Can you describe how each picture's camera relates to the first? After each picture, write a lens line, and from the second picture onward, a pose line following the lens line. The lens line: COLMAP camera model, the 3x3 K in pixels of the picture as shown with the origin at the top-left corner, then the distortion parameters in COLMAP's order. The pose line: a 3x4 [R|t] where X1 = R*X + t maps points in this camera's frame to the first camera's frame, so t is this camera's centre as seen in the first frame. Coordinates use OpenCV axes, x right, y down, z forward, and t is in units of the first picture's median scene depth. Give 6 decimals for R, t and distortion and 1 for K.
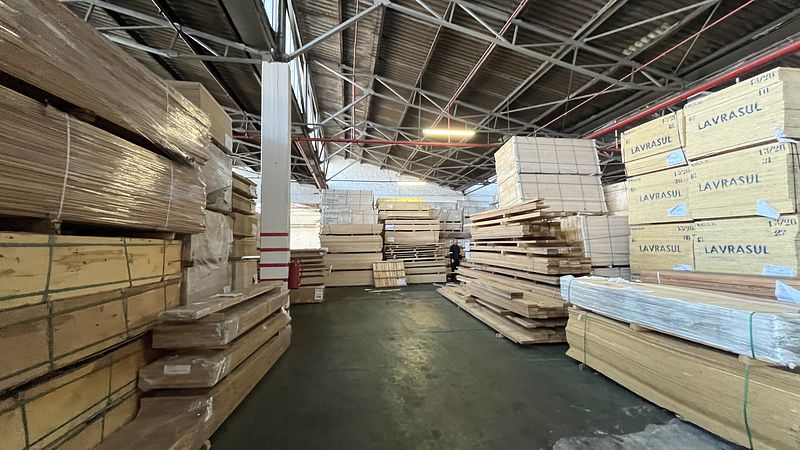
lens RADIAL K [[324.2, 0, 396.8], [0, 324.2, 224.3], [0, 0, 1]] dist [-0.003819, -0.000051]
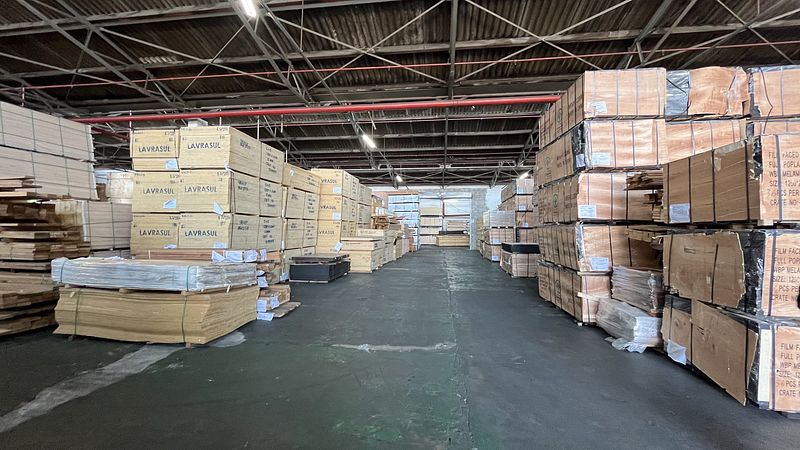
lens RADIAL K [[324.2, 0, 396.0], [0, 324.2, 223.6], [0, 0, 1]] dist [-0.003819, -0.000051]
pose [[0.278778, 0.029786, 0.959893, -0.129521], [-0.069876, 0.997499, -0.010659, -0.012082], [-0.957810, -0.064102, 0.280163, -0.236989]]
